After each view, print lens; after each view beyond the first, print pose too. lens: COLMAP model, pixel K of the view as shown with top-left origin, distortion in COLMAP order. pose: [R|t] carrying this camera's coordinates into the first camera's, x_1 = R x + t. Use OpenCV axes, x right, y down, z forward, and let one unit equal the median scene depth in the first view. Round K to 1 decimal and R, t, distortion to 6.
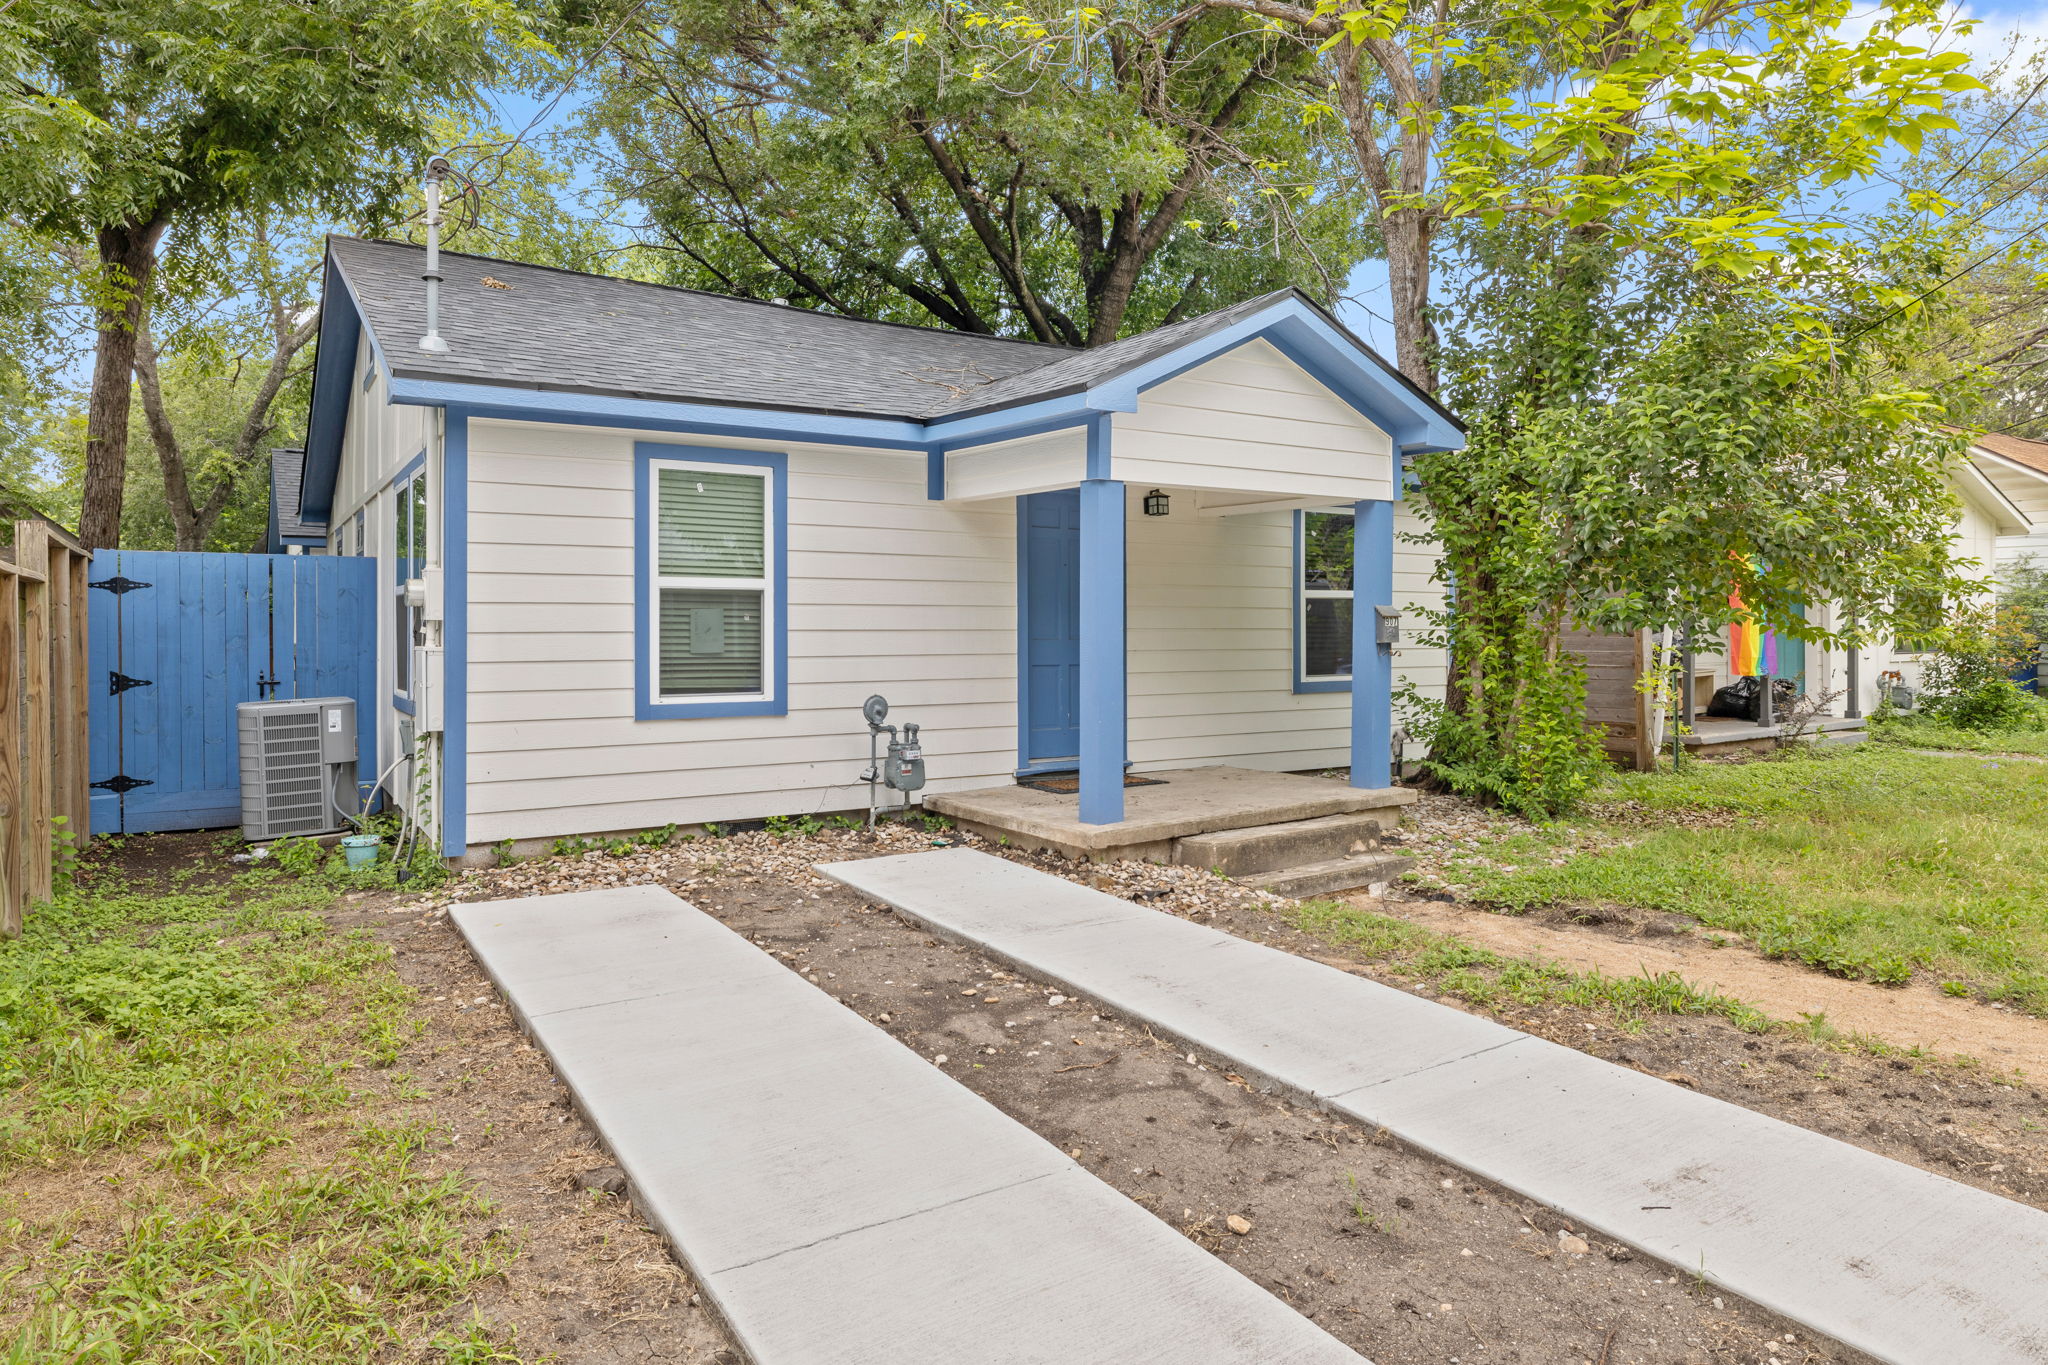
lens RADIAL K [[1251.6, 0, 1027.8], [0, 1251.6, 629.0], [0, 0, 1]] dist [0.000868, 0.000720]
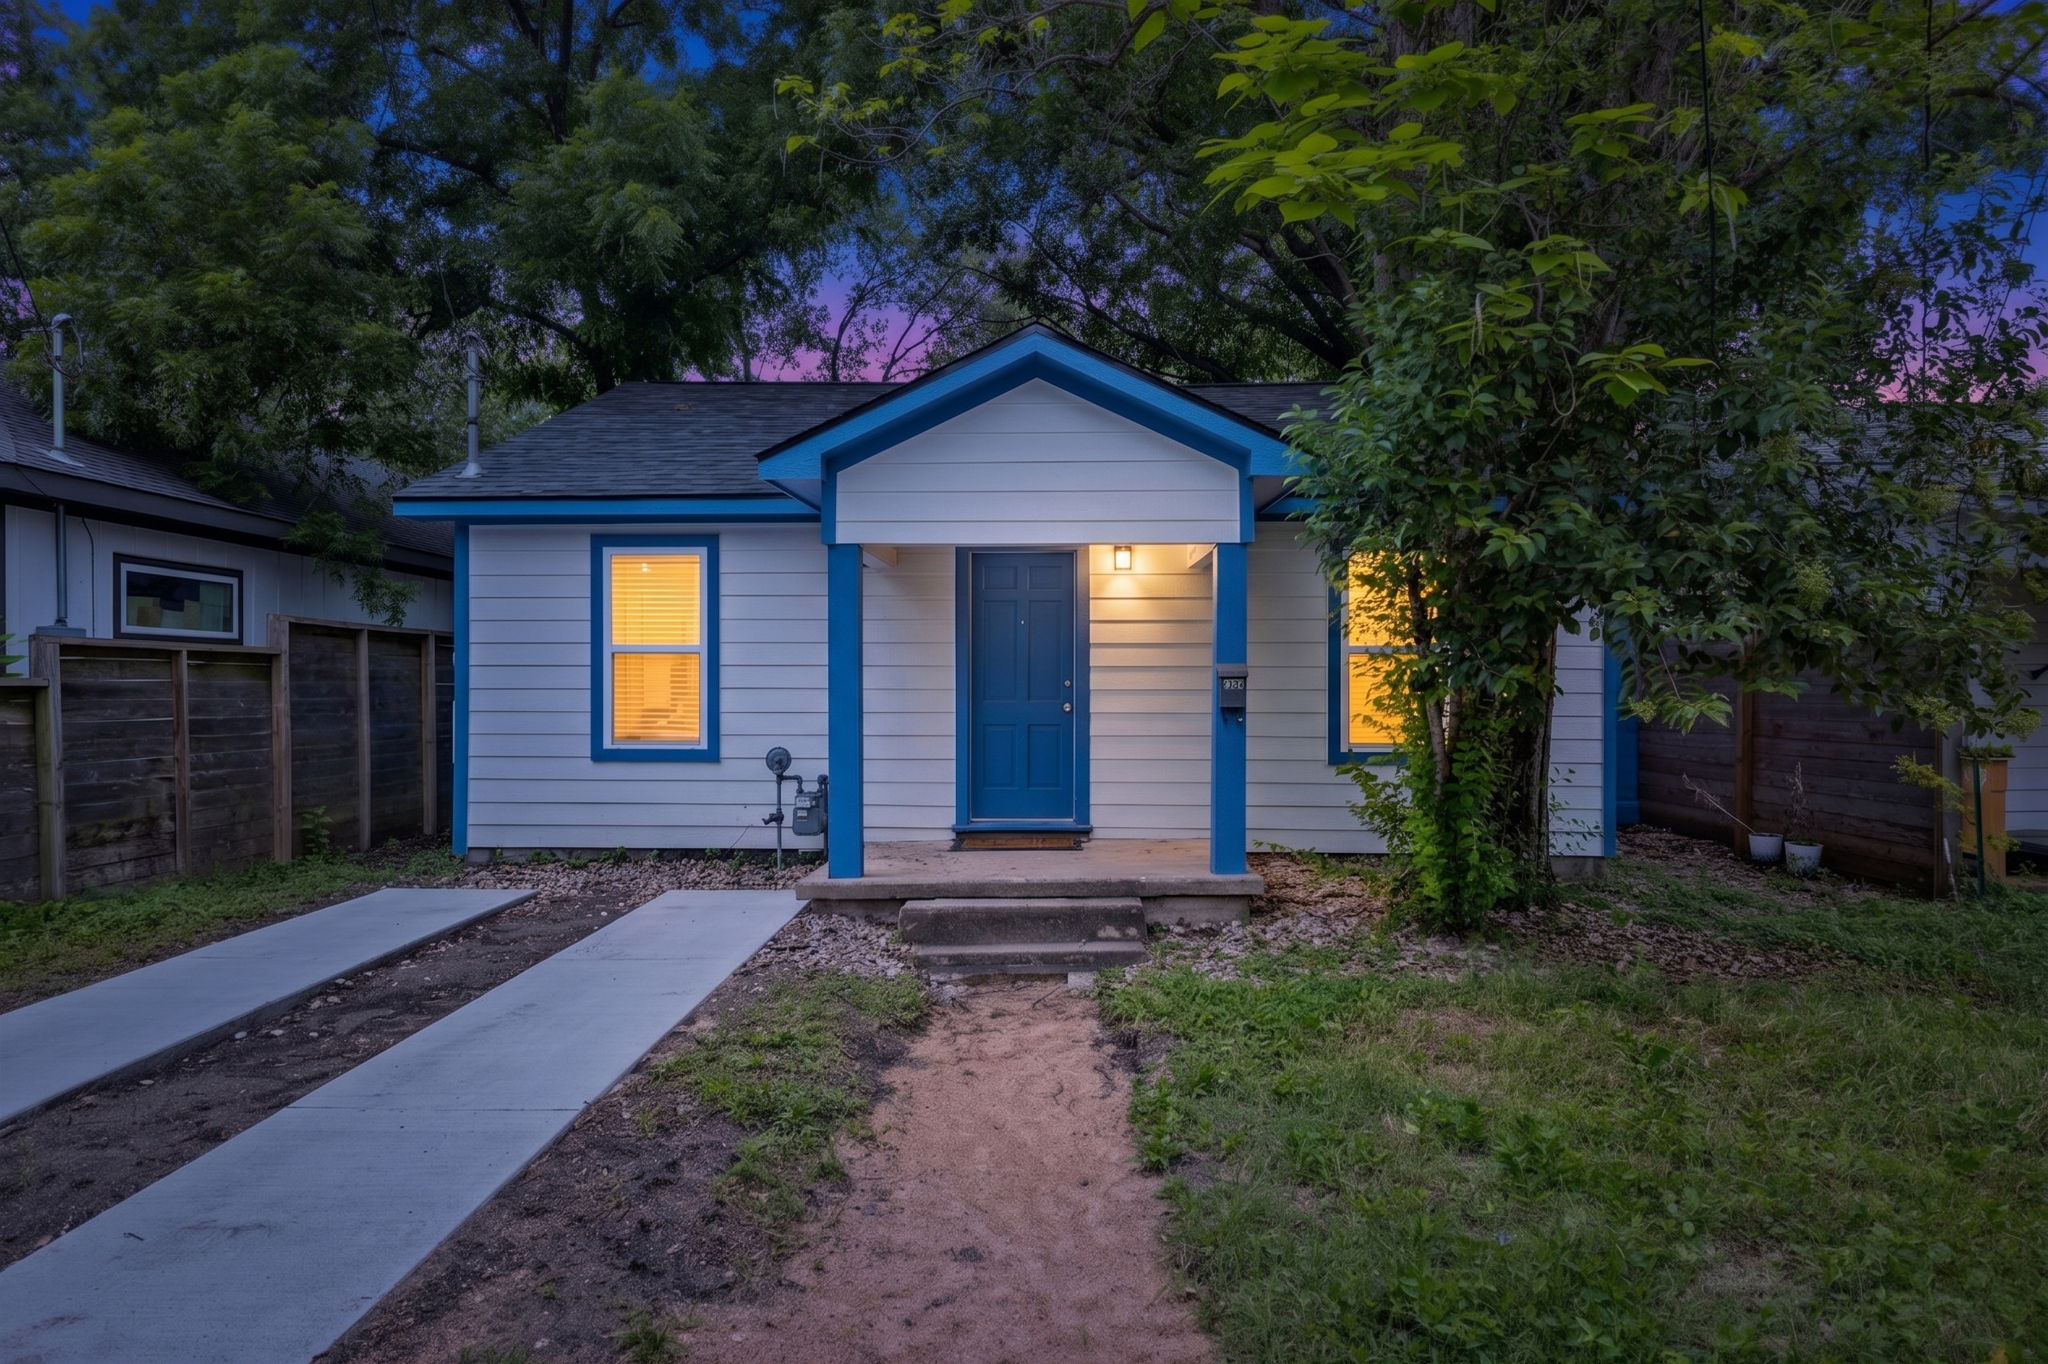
lens RADIAL K [[1218.3, 0, 1020.8], [0, 1218.3, 715.5], [0, 0, 1]] dist [-0.001645, 0.000201]
pose [[0.821377, 0.021448, -0.569983, 0.702849], [-0.004972, 0.999524, 0.030446, -0.009699], [0.570365, -0.022173, 0.821092, 0.243597]]
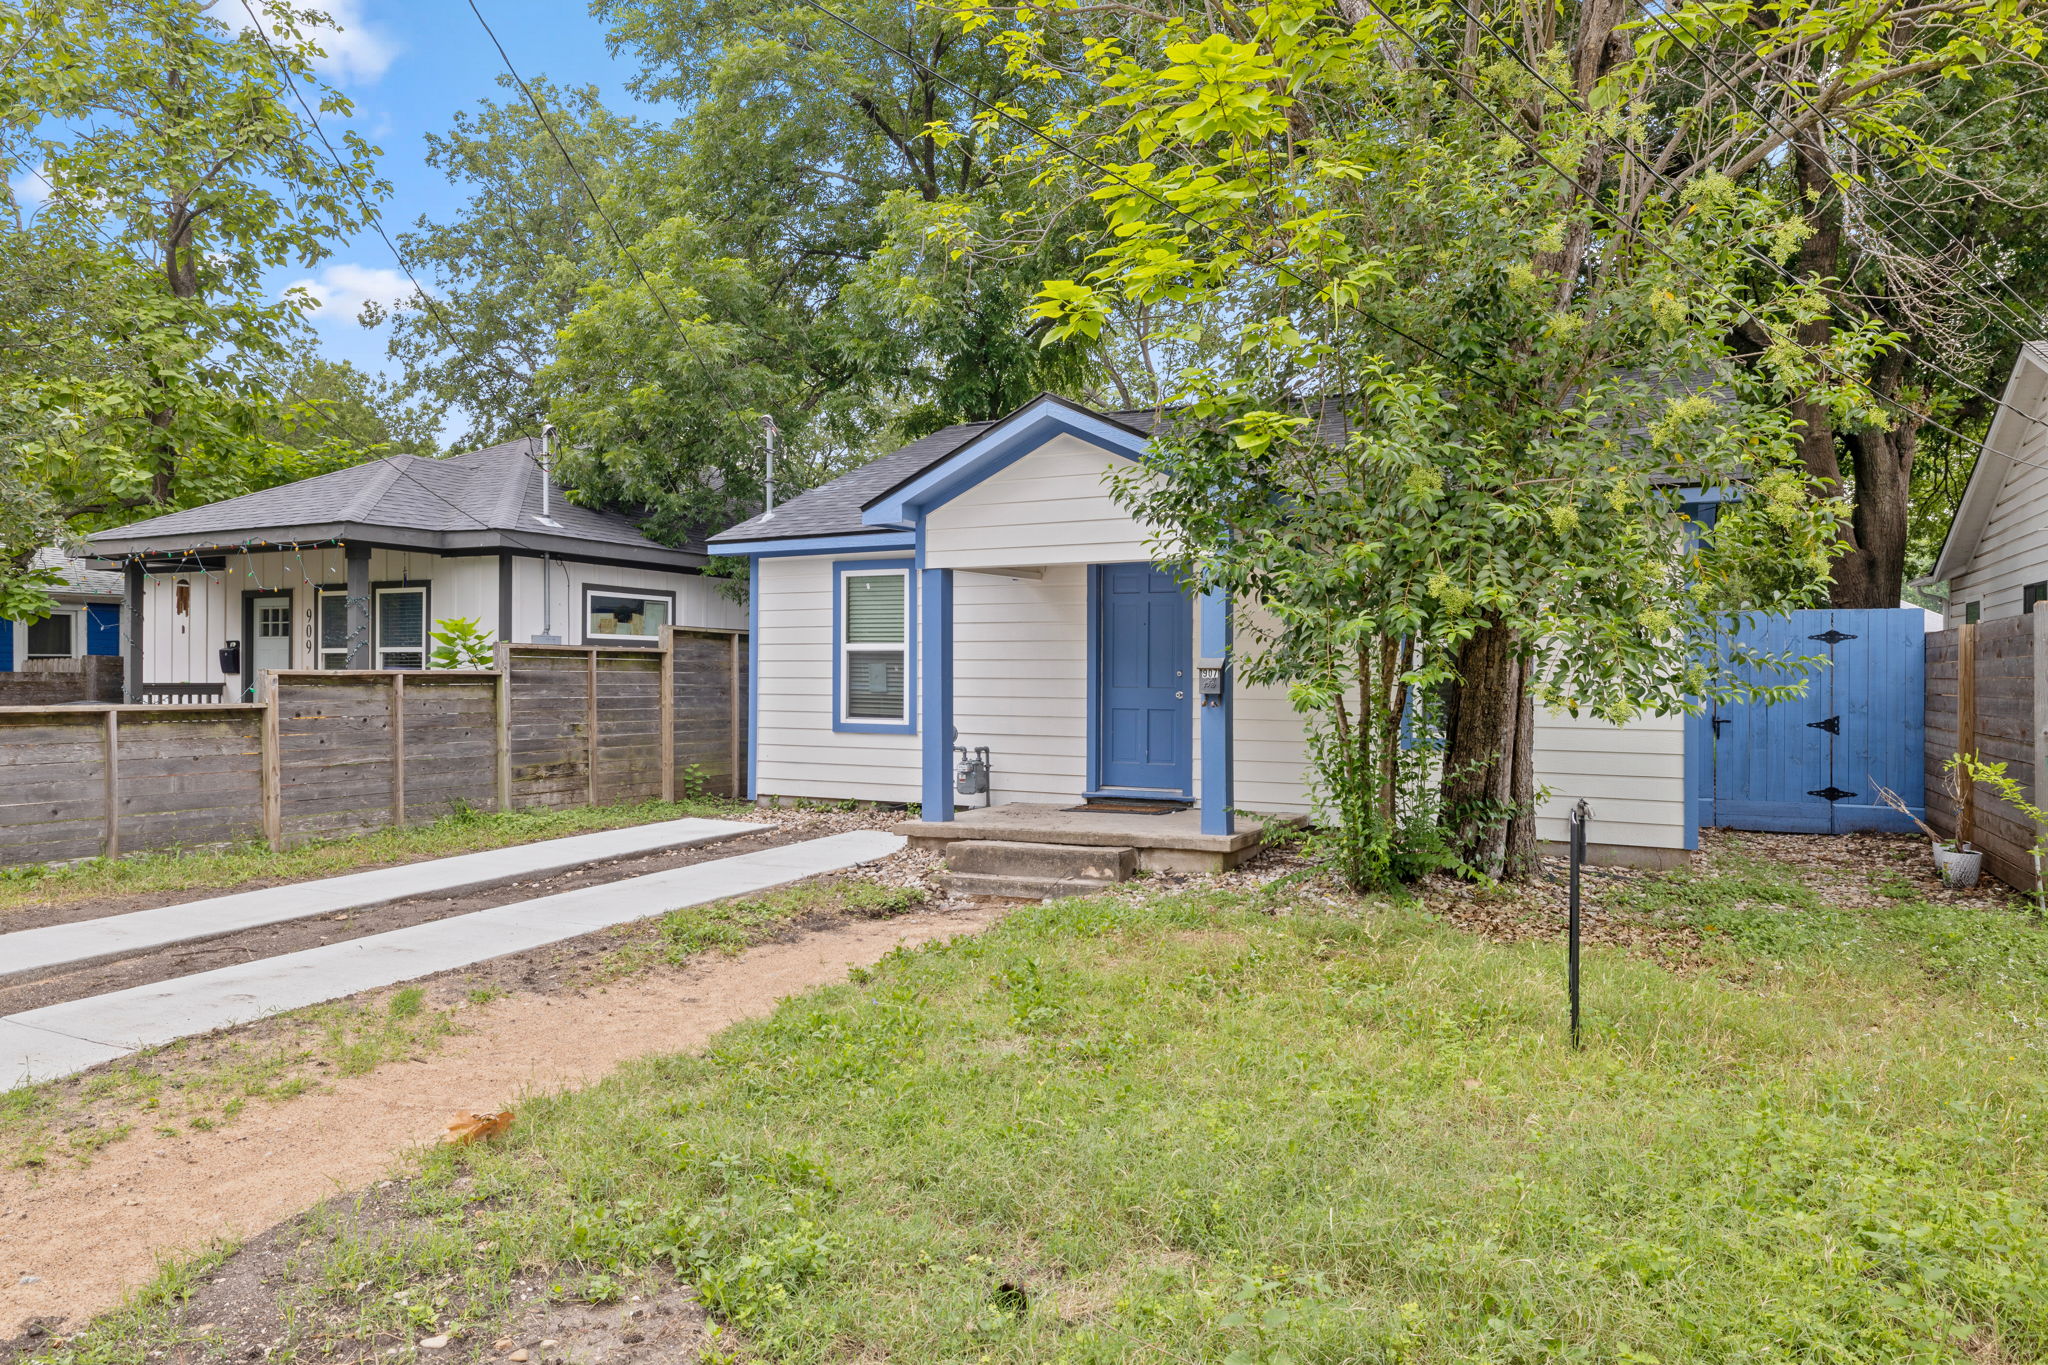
lens RADIAL K [[1283.8, 0, 1024.0], [0, 1283.8, 682.5], [0, 0, 1]] dist [-0.000075, 0.000047]
pose [[0.499487, 0.010980, -0.866252, 1.228822], [-0.005589, 0.999940, 0.009451, -0.008523], [0.866303, 0.000121, 0.499518, 0.365137]]
